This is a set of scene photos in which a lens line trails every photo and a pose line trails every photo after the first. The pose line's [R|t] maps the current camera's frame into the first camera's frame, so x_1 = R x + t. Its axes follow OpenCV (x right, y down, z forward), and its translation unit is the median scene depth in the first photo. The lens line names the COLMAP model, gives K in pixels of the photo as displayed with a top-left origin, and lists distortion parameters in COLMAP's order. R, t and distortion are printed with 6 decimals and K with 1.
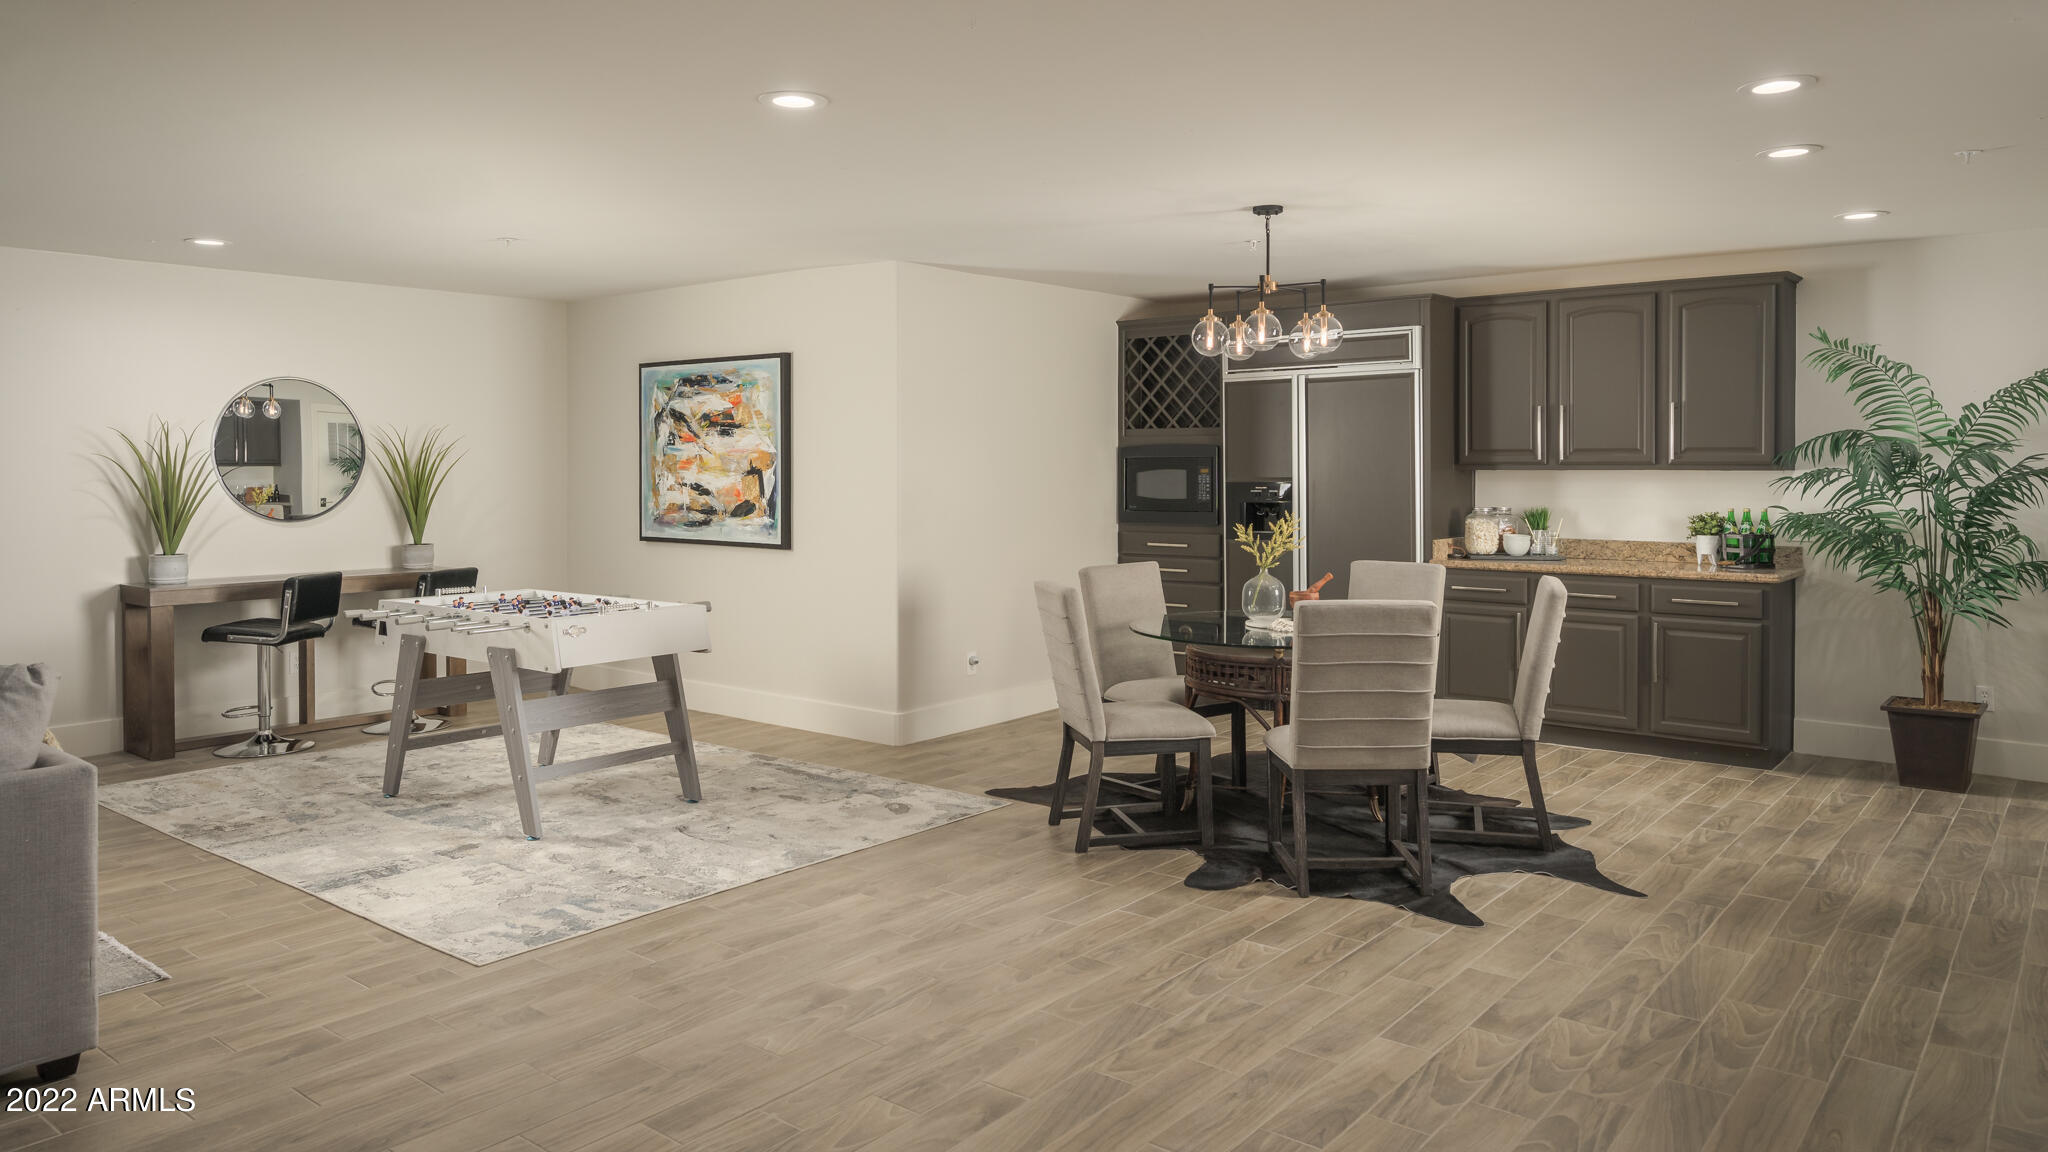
lens RADIAL K [[1372.8, 0, 1025.2], [0, 1372.8, 554.2], [0, 0, 1]] dist [0.007328, 0.002884]
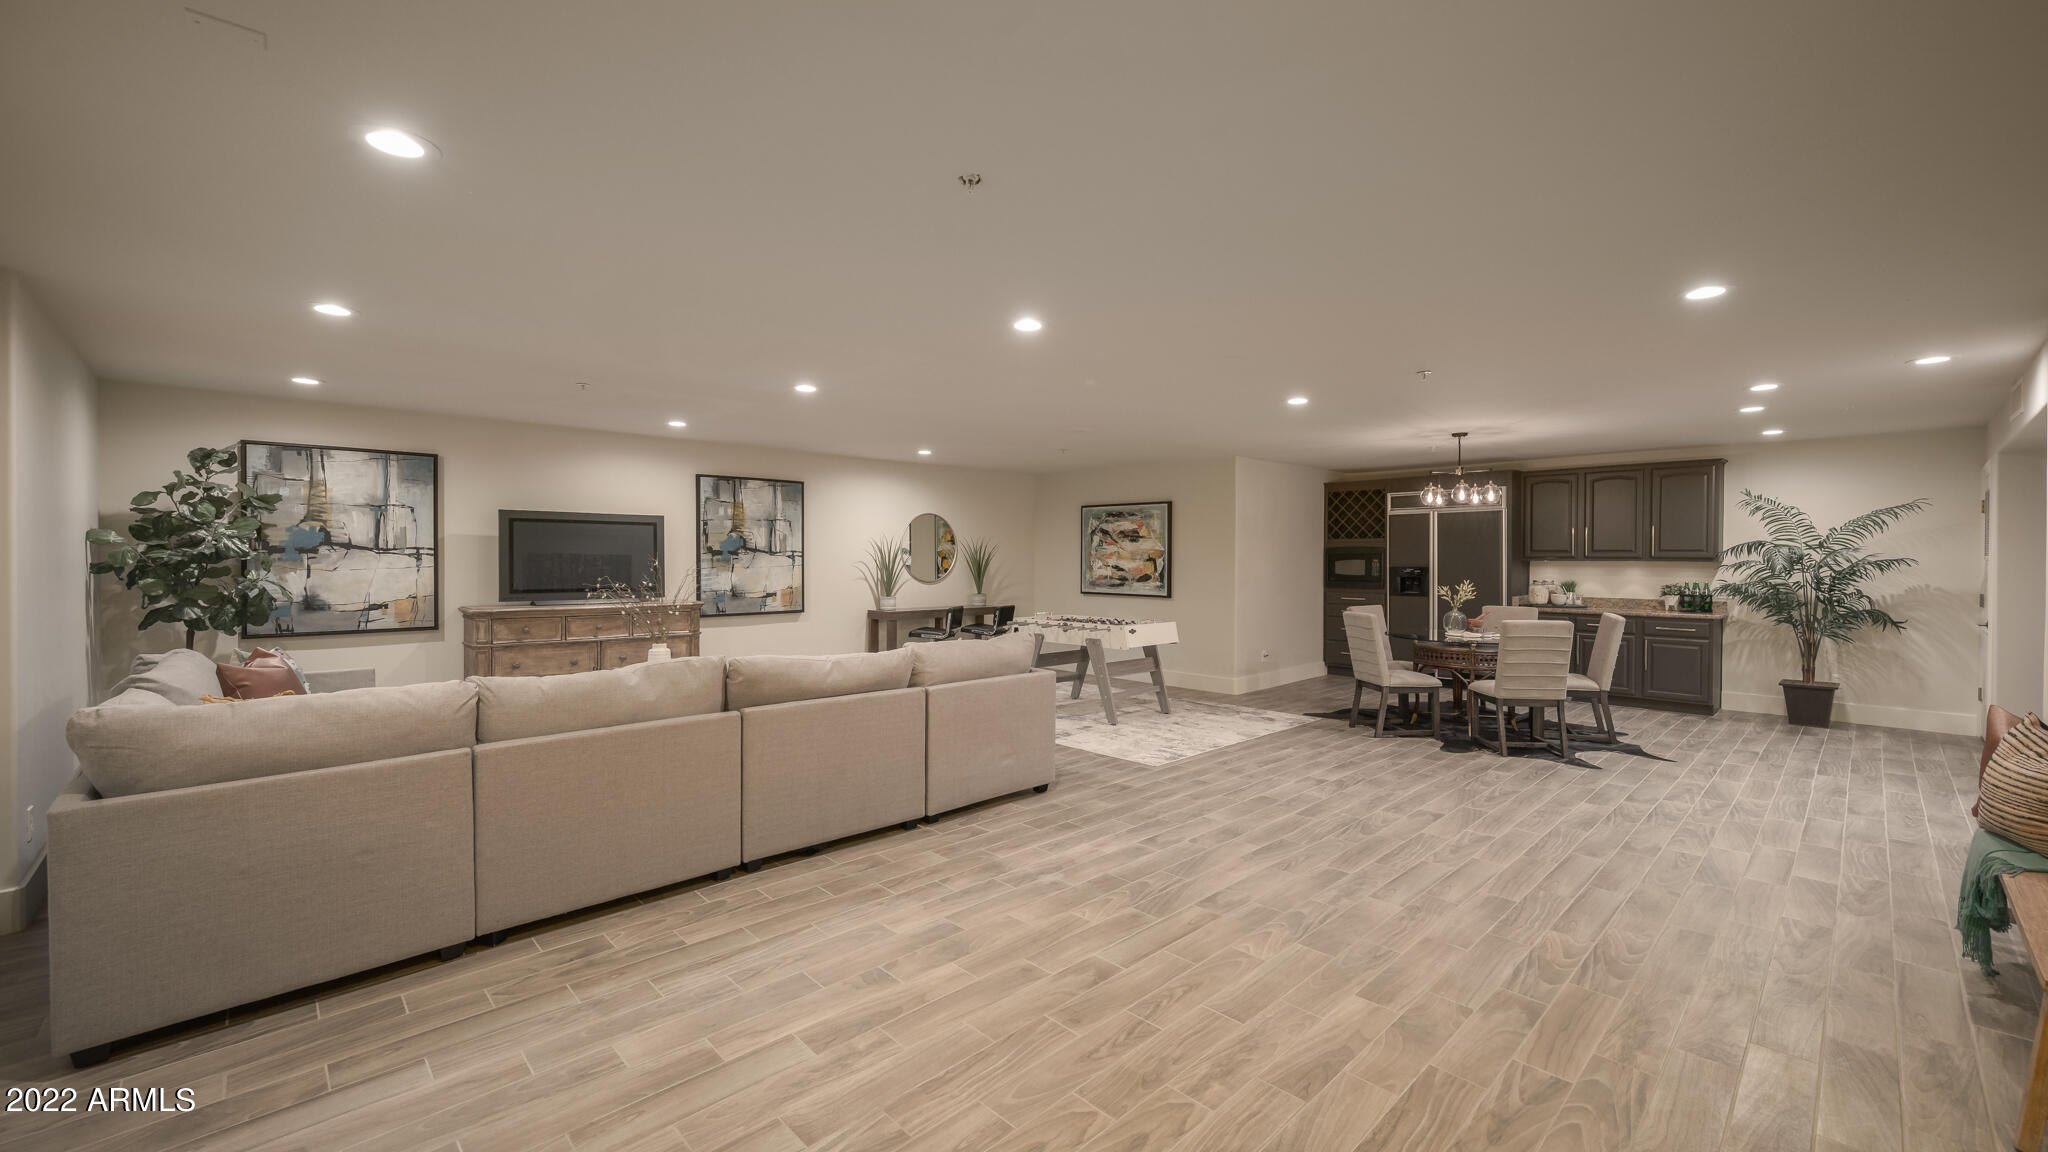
lens RADIAL K [[832.7, 0, 1020.4], [0, 832.7, 596.0], [0, 0, 1]] dist [0.001469, 0.000071]
pose [[0.992399, 0.010479, -0.122619, -0.272166], [-0.012807, 0.999752, -0.018213, 0.020788], [0.122397, 0.019645, 0.992287, -0.272946]]
